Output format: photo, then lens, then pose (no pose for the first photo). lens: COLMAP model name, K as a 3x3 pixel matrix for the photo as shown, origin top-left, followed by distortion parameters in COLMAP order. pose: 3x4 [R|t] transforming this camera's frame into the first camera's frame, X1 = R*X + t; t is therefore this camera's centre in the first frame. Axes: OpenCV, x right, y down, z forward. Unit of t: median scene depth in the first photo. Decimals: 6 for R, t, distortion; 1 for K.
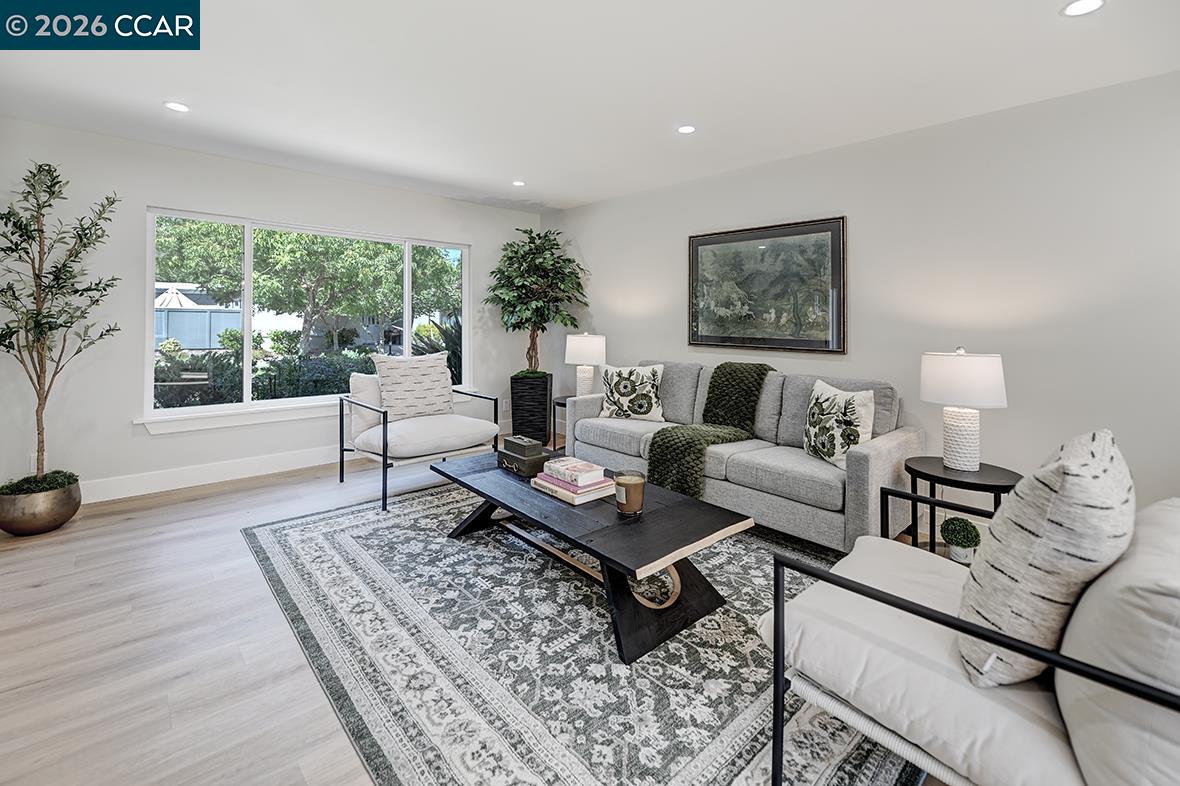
lens RADIAL K [[506.5, 0, 624.4], [0, 506.5, 316.1], [0, 0, 1]] dist [-0.003128, -0.000247]
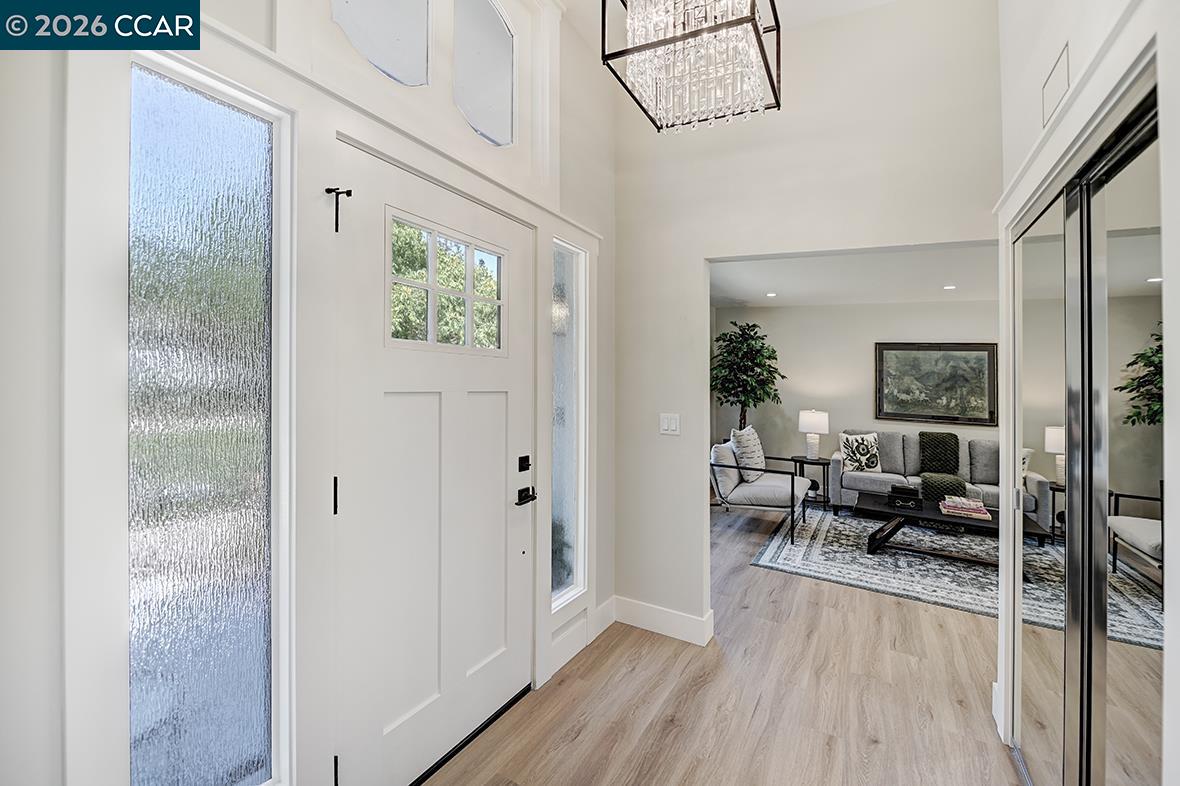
lens RADIAL K [[506.5, 0, 679.5], [0, 506.5, 329.5], [0, 0, 1]] dist [-0.003128, -0.000247]
pose [[0.931756, 0.061855, 0.357776, -1.110393], [-0.032622, 0.995658, -0.087179, -0.061721], [-0.361616, 0.069558, 0.929729, -0.186182]]
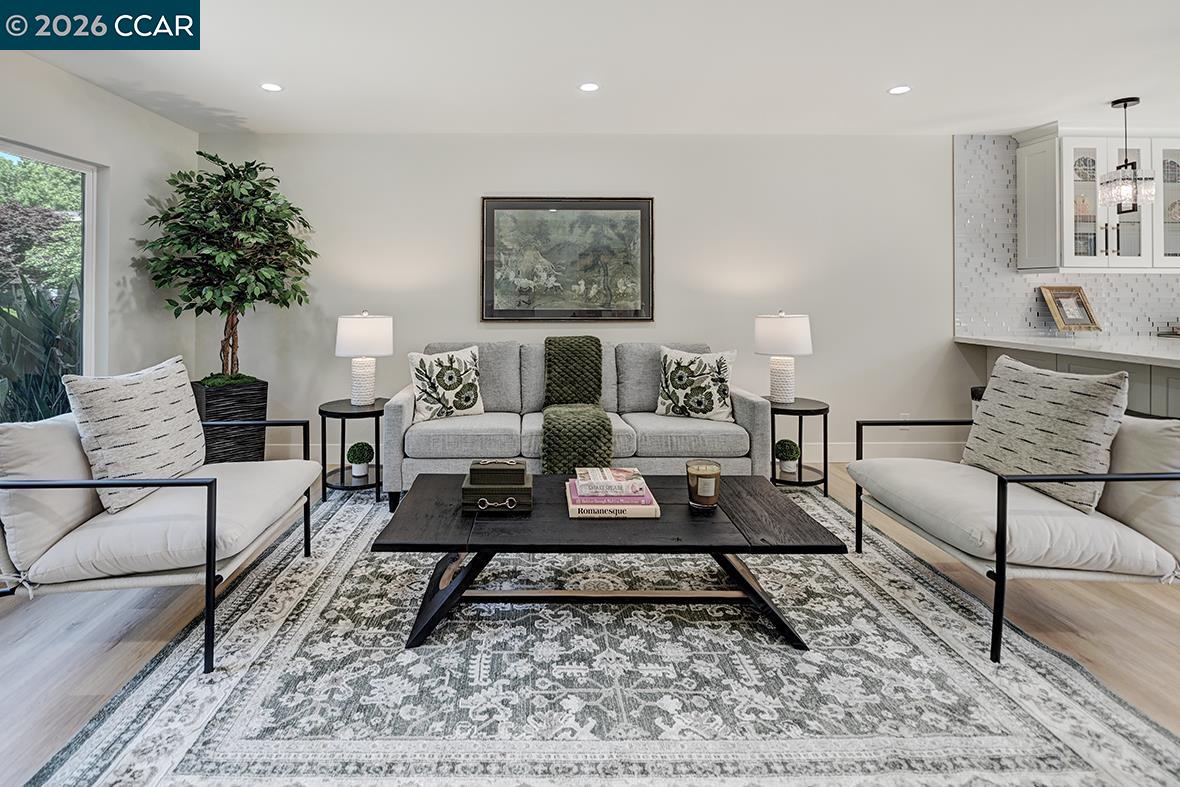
lens RADIAL K [[538.7, 0, 563.6], [0, 538.7, 277.8], [0, 0, 1]] dist [-0.004747, -0.000348]
pose [[0.695412, 0.001409, 0.718610, -0.530316], [0.004778, 0.999967, -0.006585, -0.013148], [-0.718595, 0.008013, 0.695382, 0.302320]]
